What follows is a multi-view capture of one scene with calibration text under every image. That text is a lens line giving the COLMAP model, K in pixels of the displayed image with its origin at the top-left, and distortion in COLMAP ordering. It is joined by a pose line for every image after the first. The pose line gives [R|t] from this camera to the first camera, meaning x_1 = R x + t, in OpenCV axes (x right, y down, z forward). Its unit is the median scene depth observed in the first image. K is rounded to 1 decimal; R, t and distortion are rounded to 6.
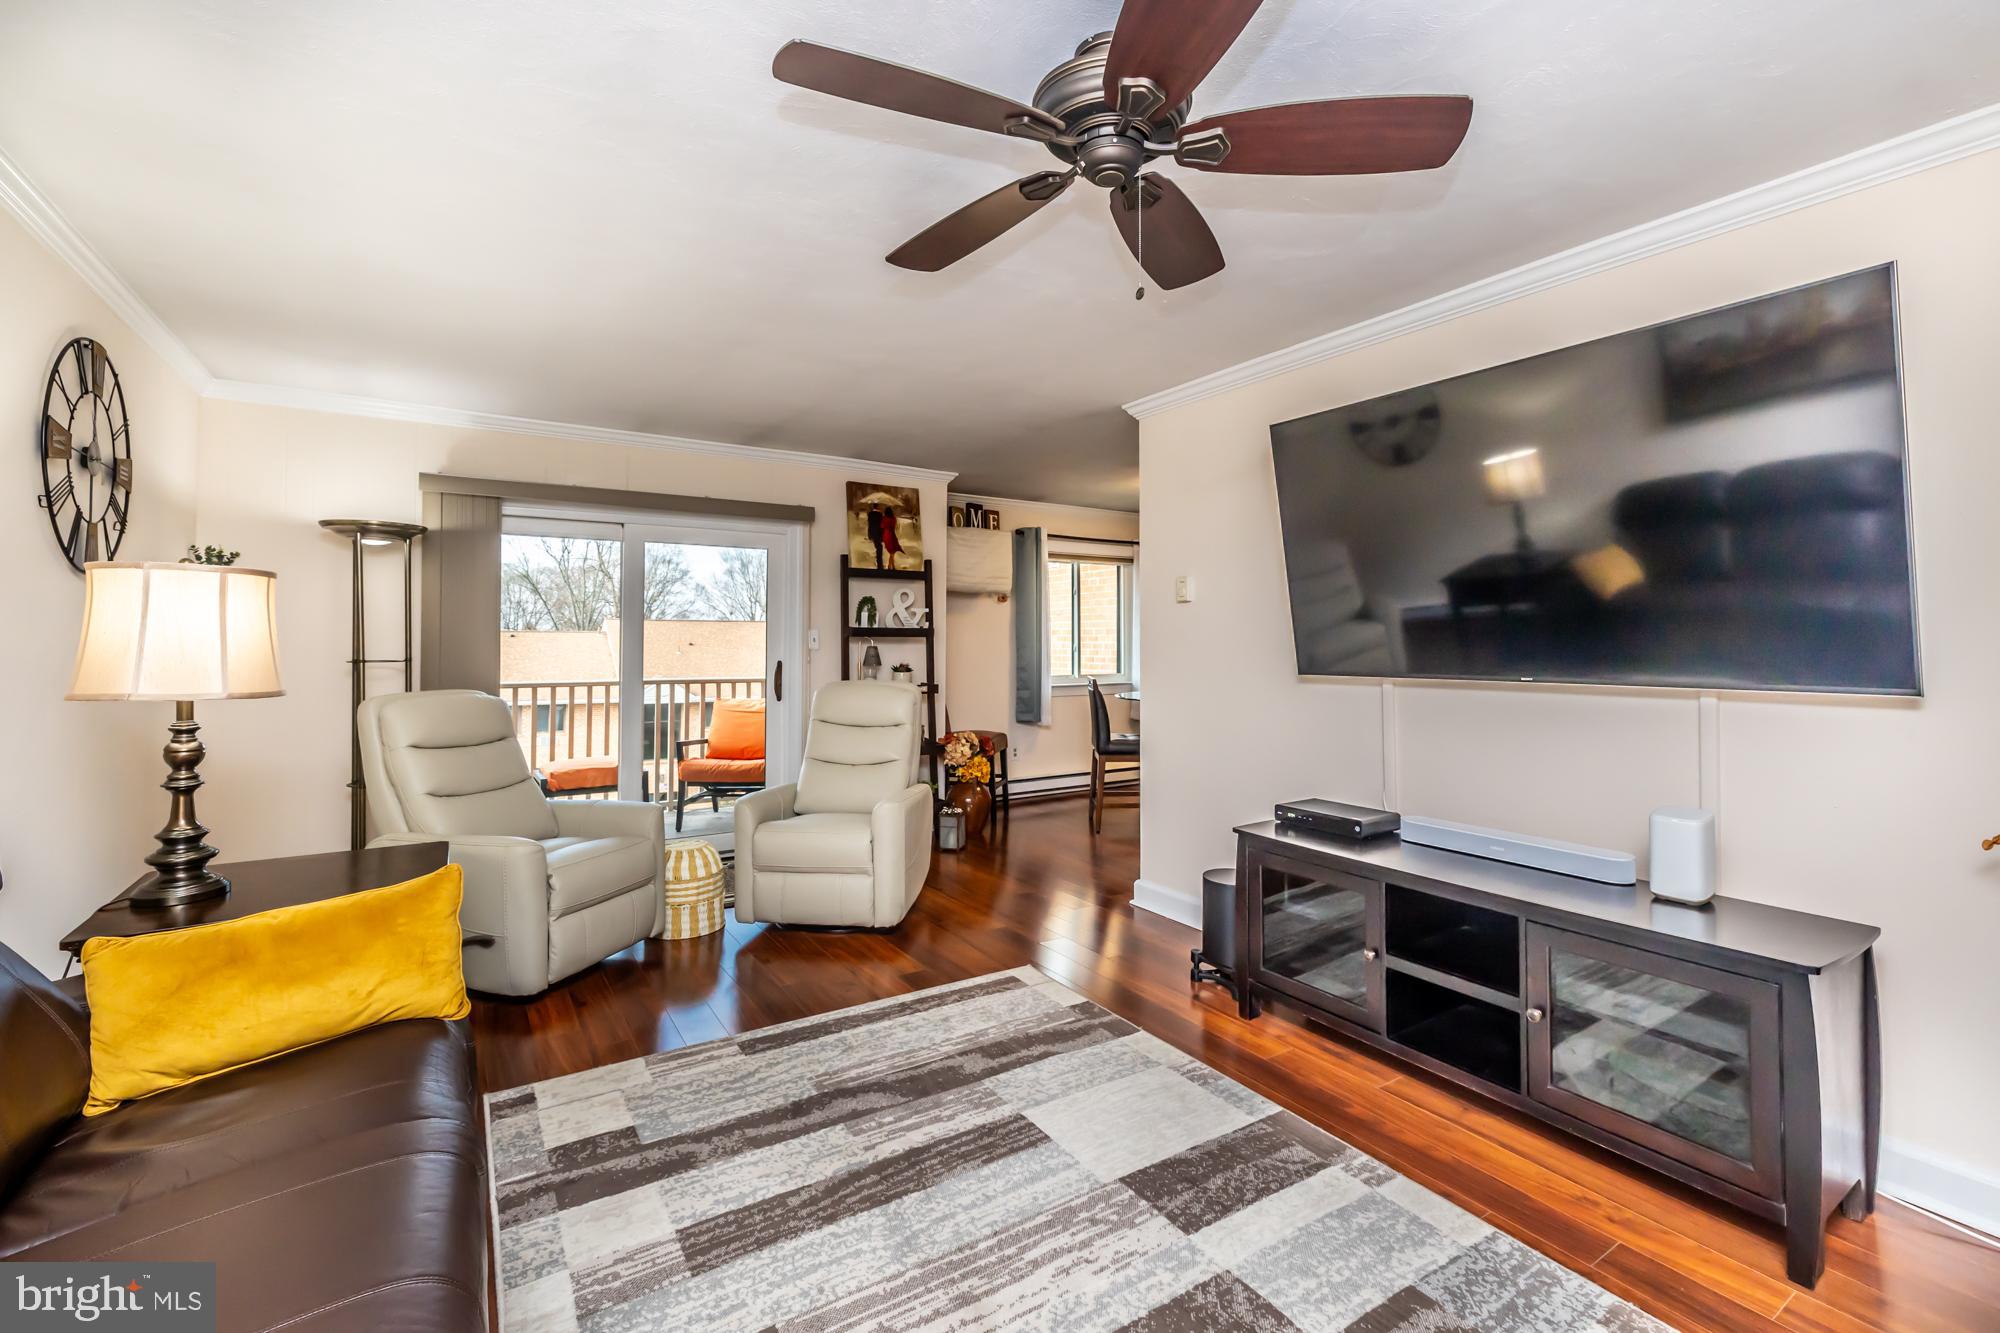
lens RADIAL K [[855.9, 0, 1003.0], [0, 855.9, 631.2], [0, 0, 1]] dist [-0.002163, -0.000952]
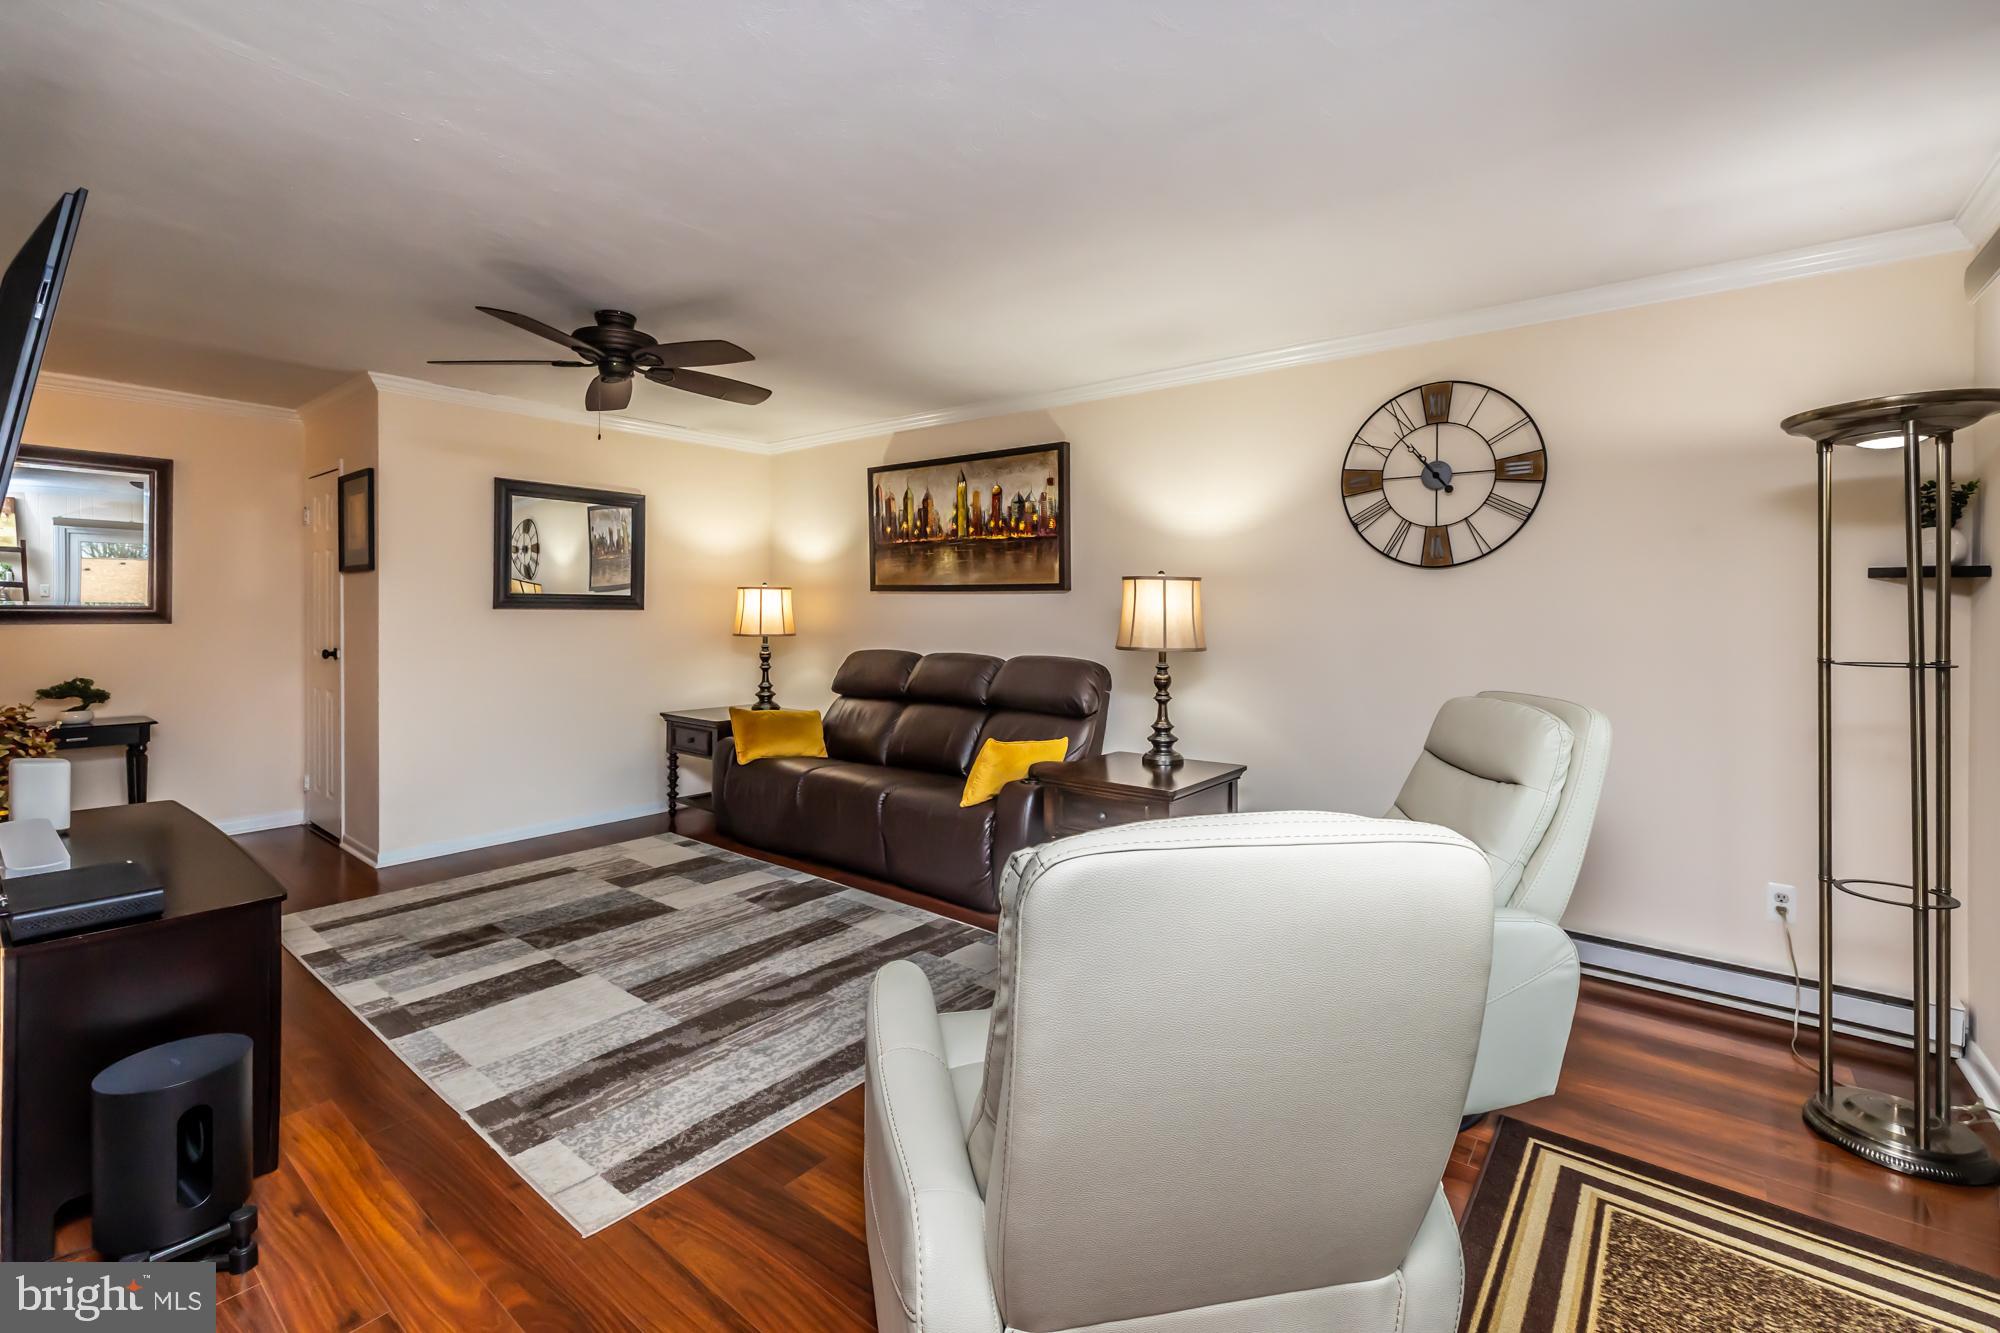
lens RADIAL K [[855.9, 0, 992.9], [0, 855.9, 614.3], [0, 0, 1]] dist [-0.002163, -0.000952]
pose [[-0.946852, -0.006380, -0.321607, -0.040316], [-0.004646, 0.999970, -0.006159, 0.012996], [0.321637, -0.004337, -0.946853, 1.849605]]
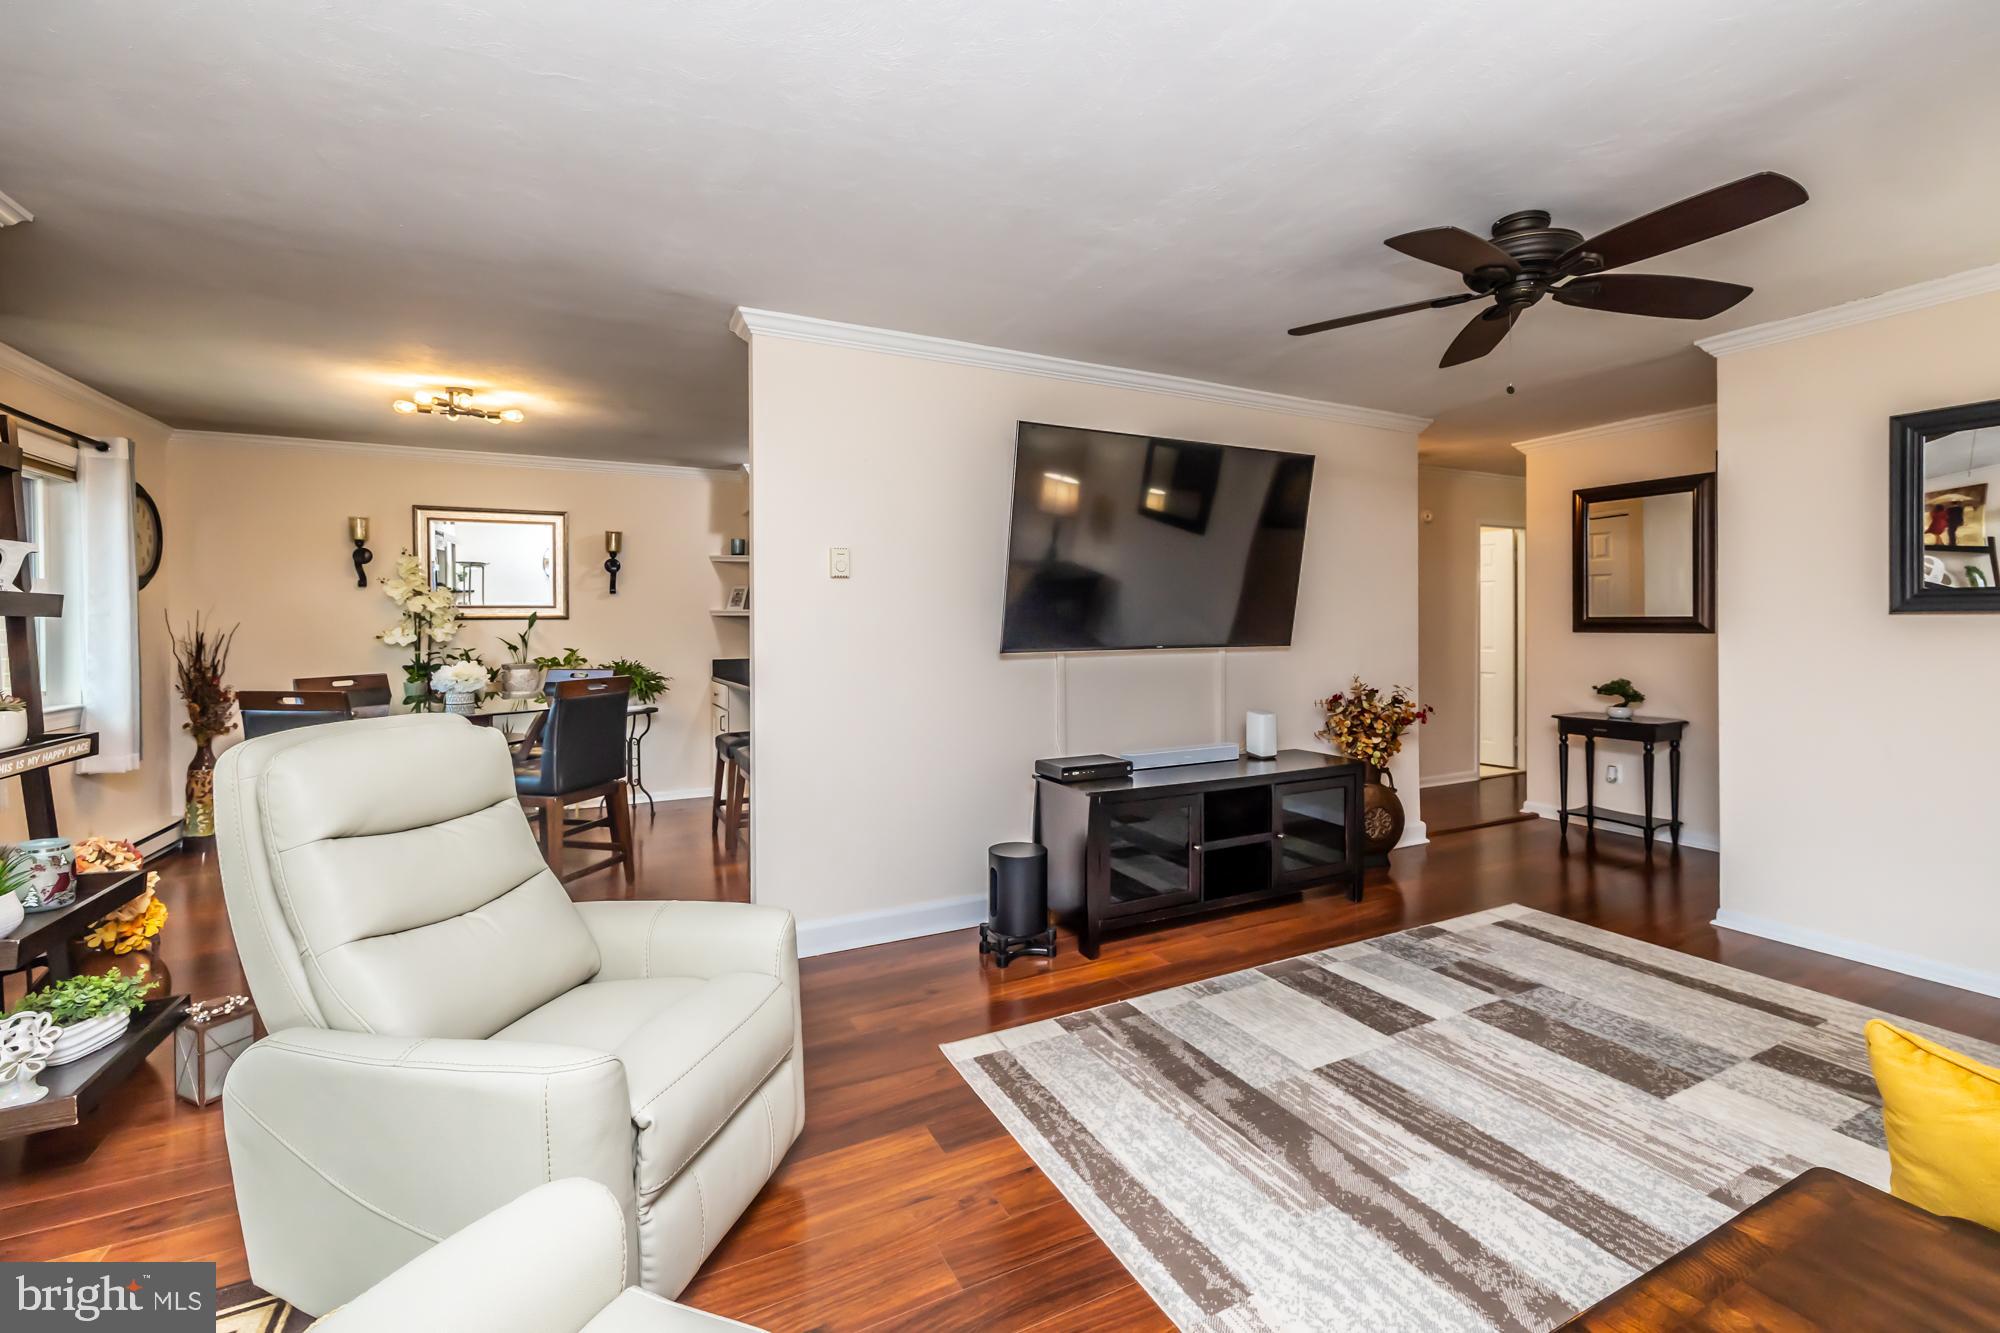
lens RADIAL K [[855.9, 0, 994.2], [0, 855.9, 619.4], [0, 0, 1]] dist [-0.002163, -0.000952]
pose [[0.102910, 0.001771, 0.994689, -0.849871], [-0.005805, 0.999982, -0.001180, 0.011553], [-0.994674, -0.005653, 0.102918, 1.025207]]
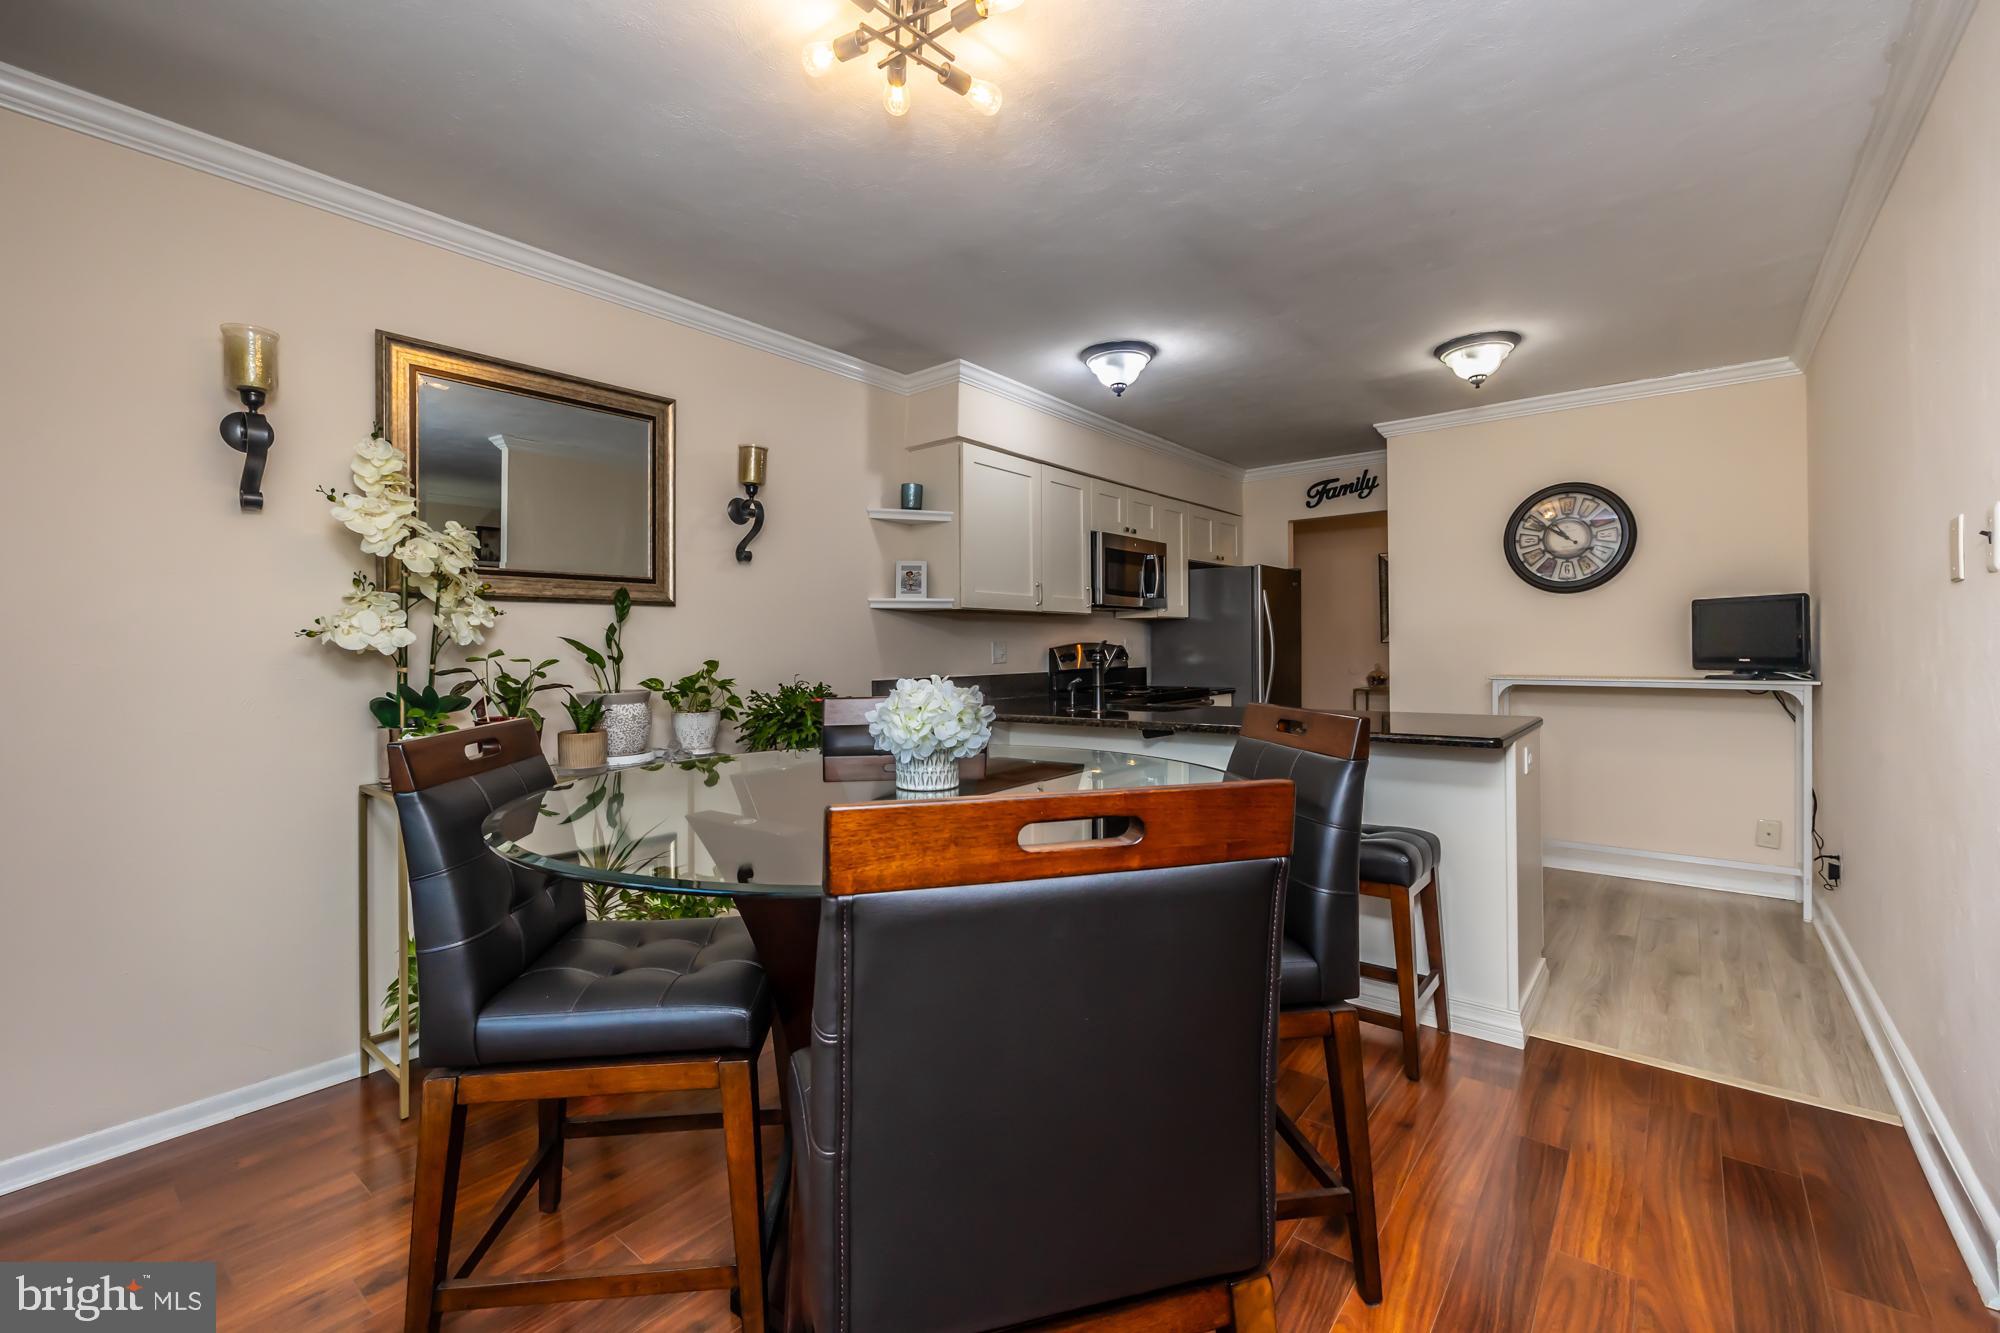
lens RADIAL K [[855.9, 0, 993.3], [0, 855.9, 642.0], [0, 0, 1]] dist [-0.002163, -0.000952]
pose [[-0.312324, 0.010720, 0.949915, -0.041684], [-0.004358, 0.999910, -0.012717, 0.072262], [-0.949966, -0.008111, -0.312249, 2.227074]]
